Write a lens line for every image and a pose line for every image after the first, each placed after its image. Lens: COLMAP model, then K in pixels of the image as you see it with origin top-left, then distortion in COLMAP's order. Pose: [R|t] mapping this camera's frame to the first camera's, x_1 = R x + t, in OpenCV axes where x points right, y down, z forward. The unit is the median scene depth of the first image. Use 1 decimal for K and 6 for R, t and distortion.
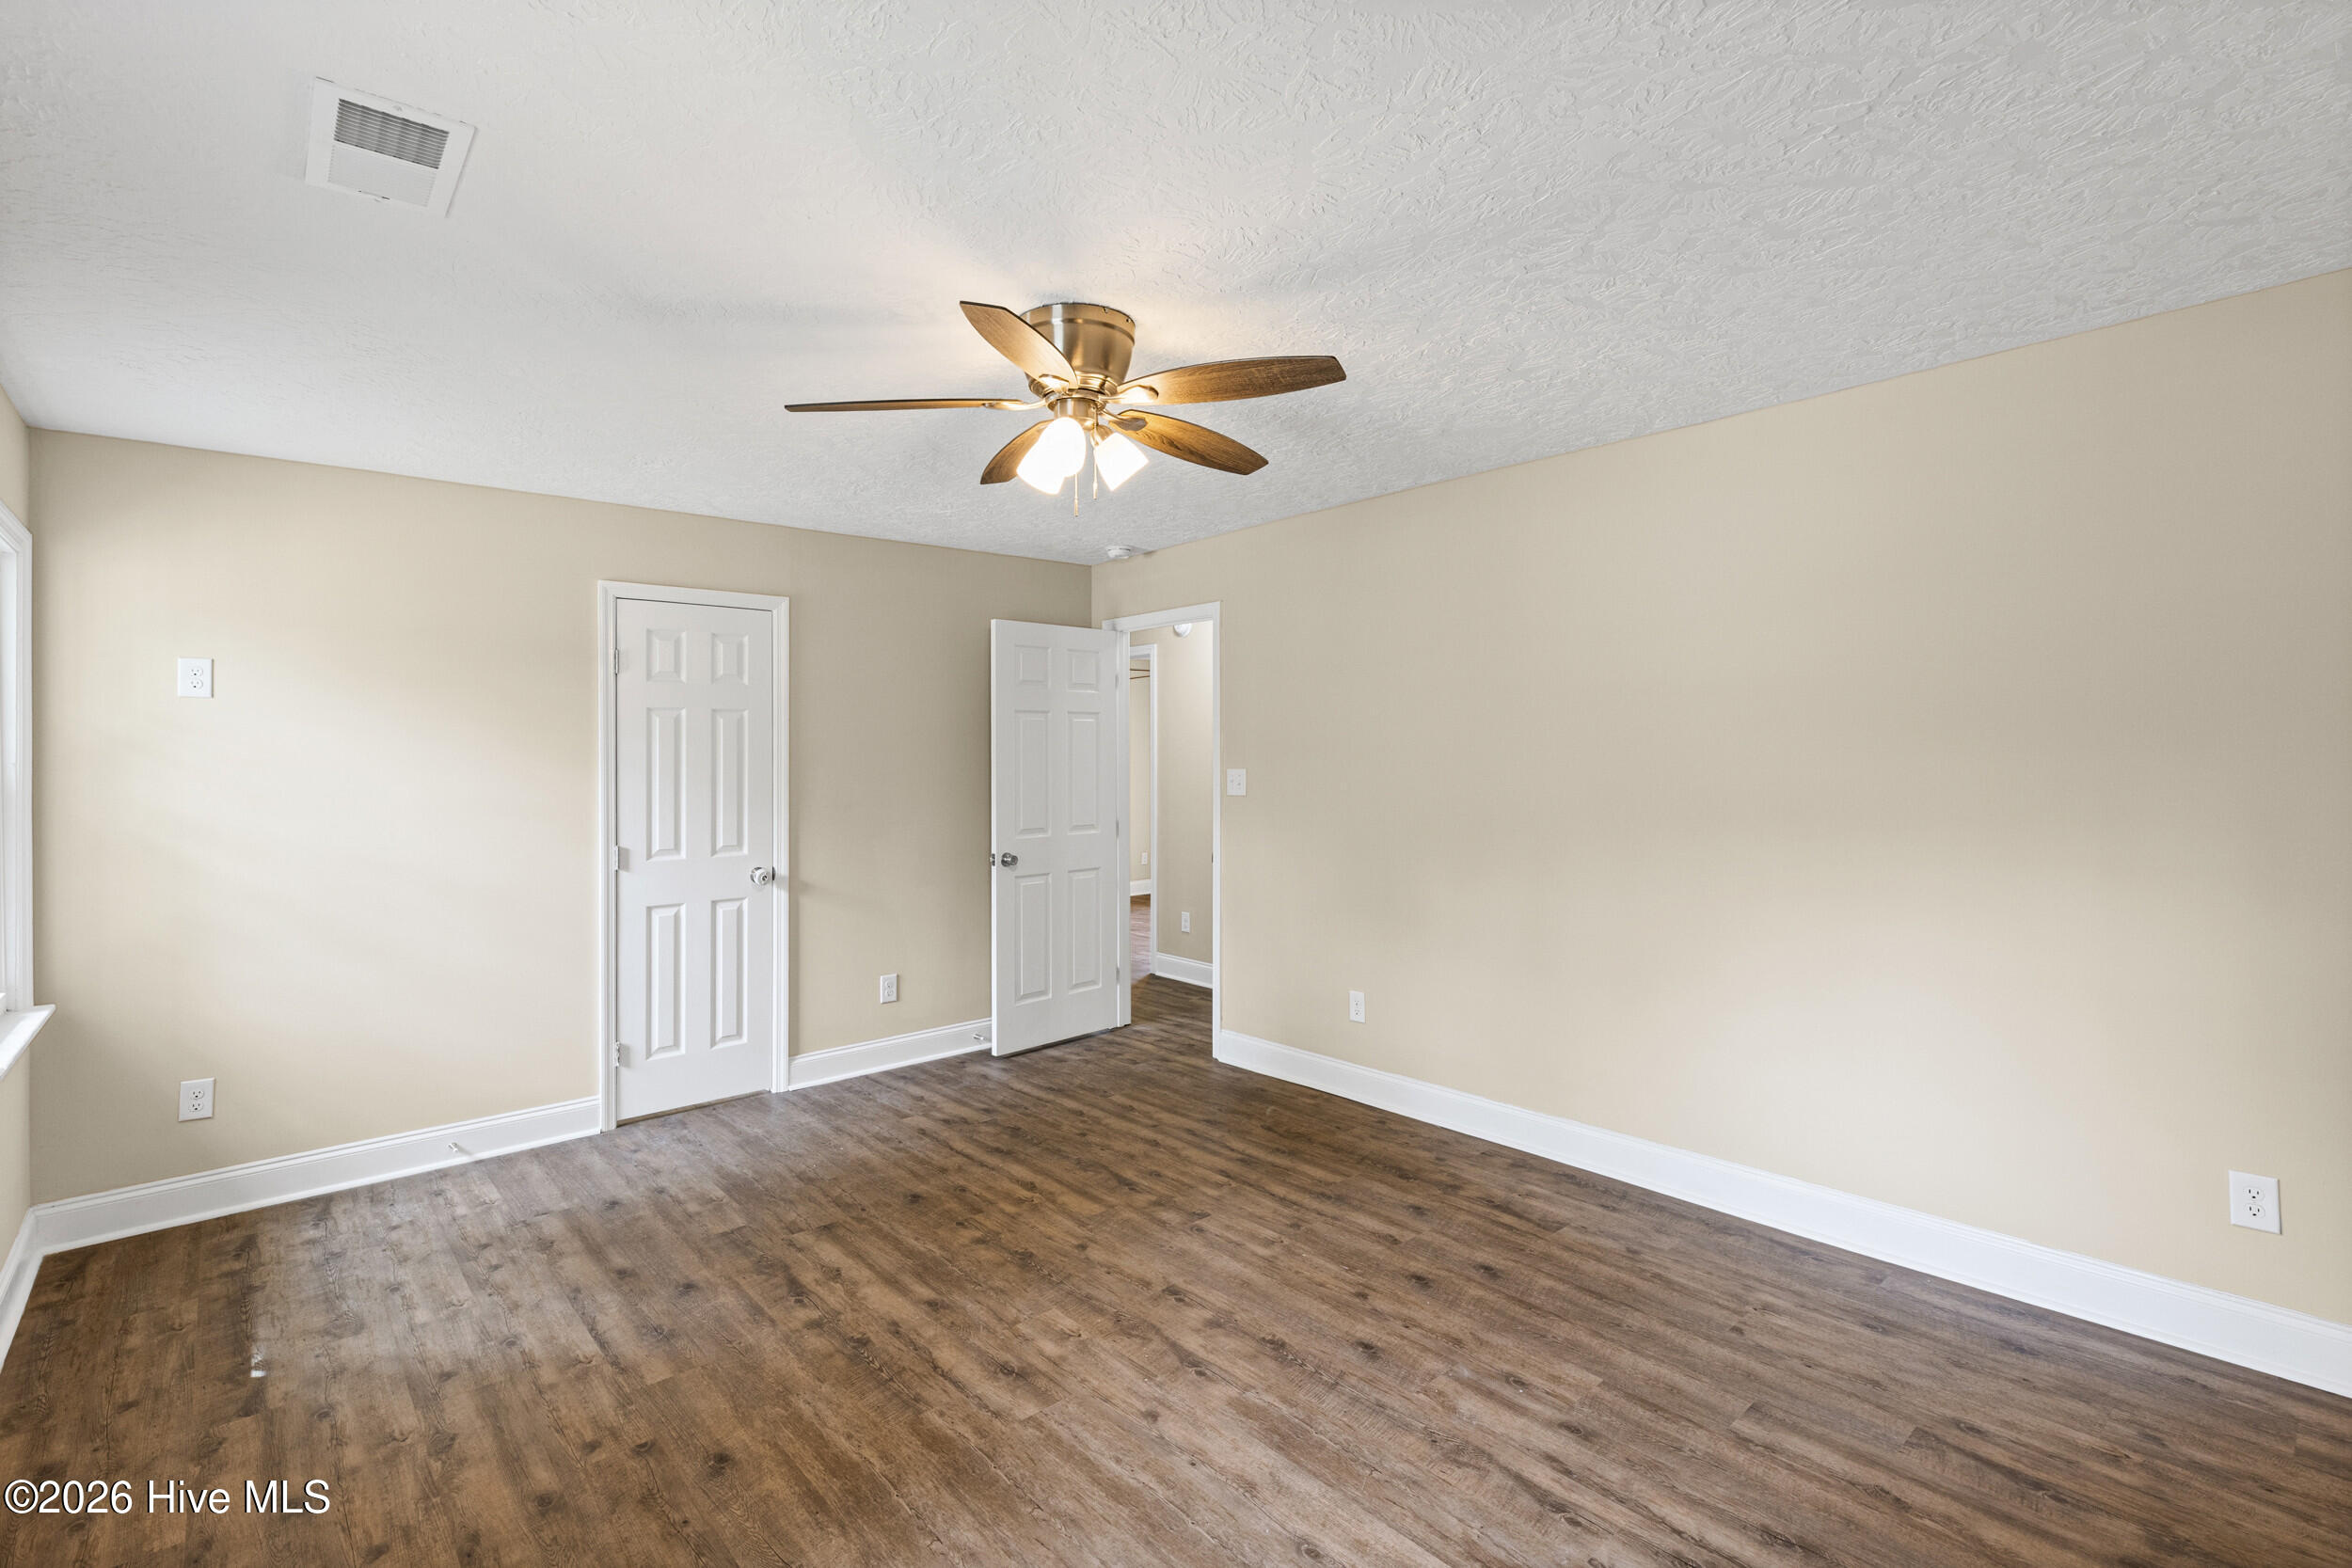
lens RADIAL K [[1057.2, 0, 1171.1], [0, 1057.2, 780.0], [0, 0, 1]] dist [0.006386, 0.000100]
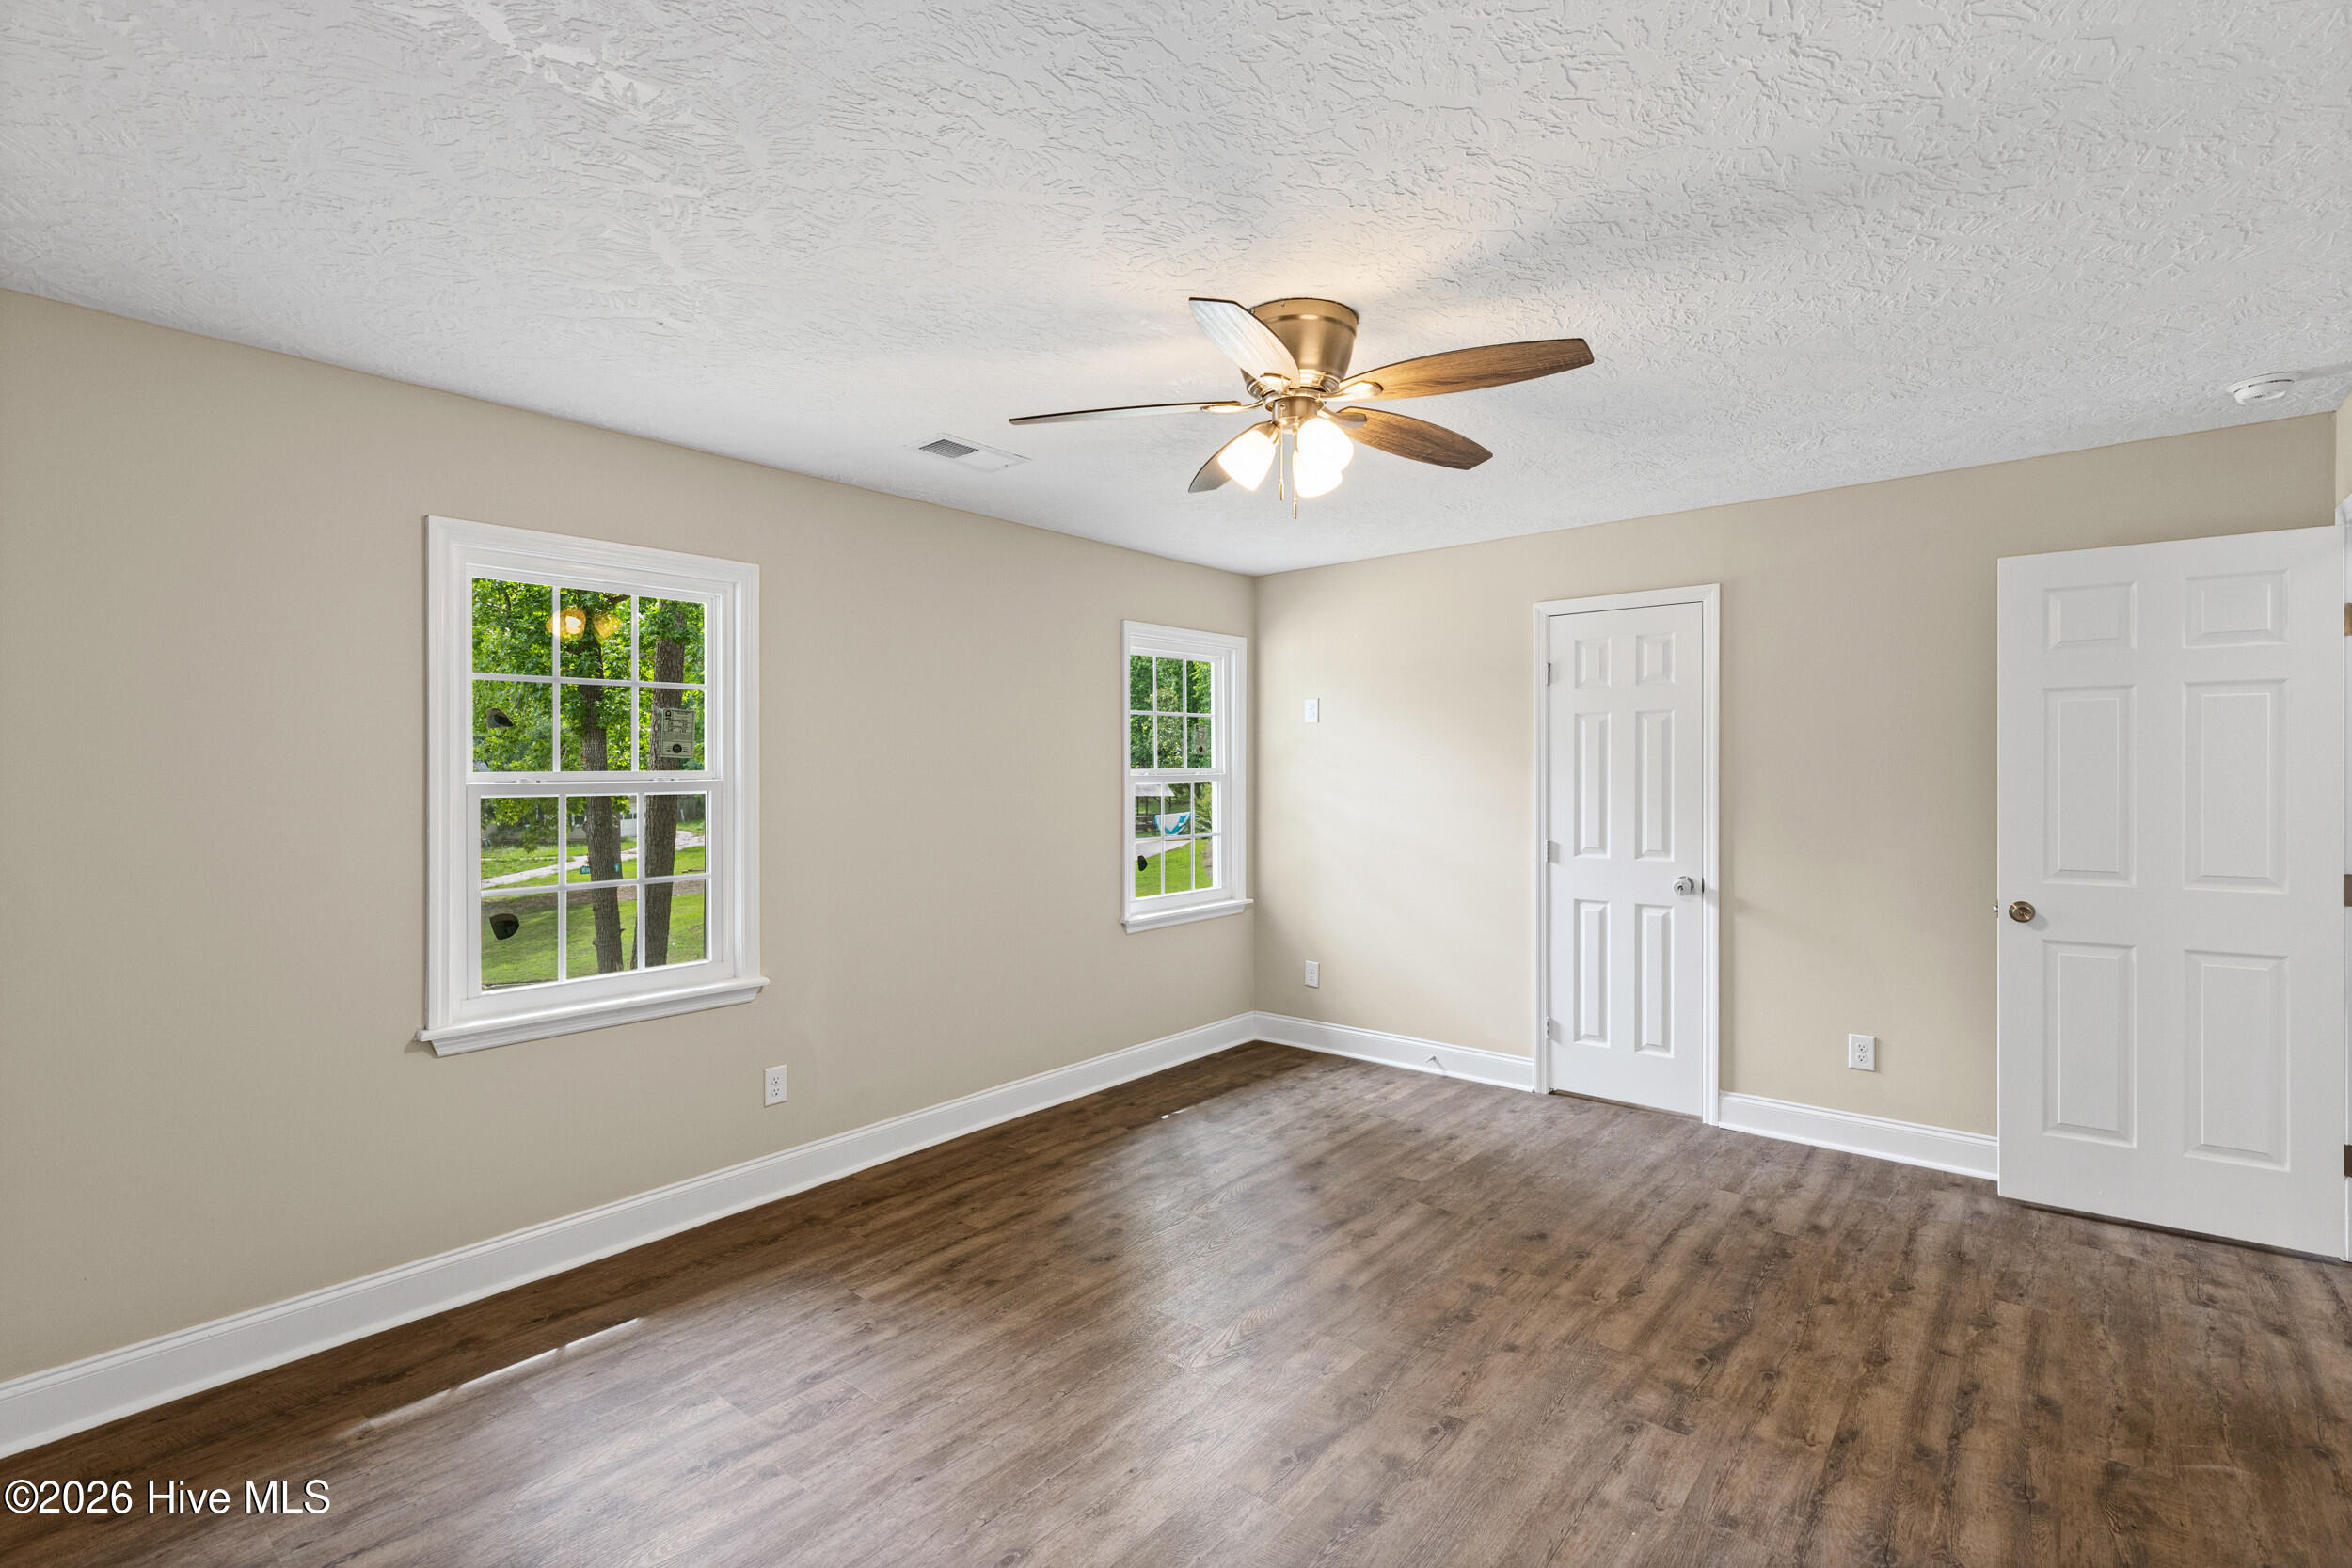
lens RADIAL K [[1060.9, 0, 1182.1], [0, 1060.9, 768.0], [0, 0, 1]] dist [0.002588, 0.000227]
pose [[0.171428, 0.010156, -0.985144, 0.558419], [-0.015959, 0.999844, 0.007530, -0.016700], [0.985067, 0.014431, 0.171563, 0.475083]]
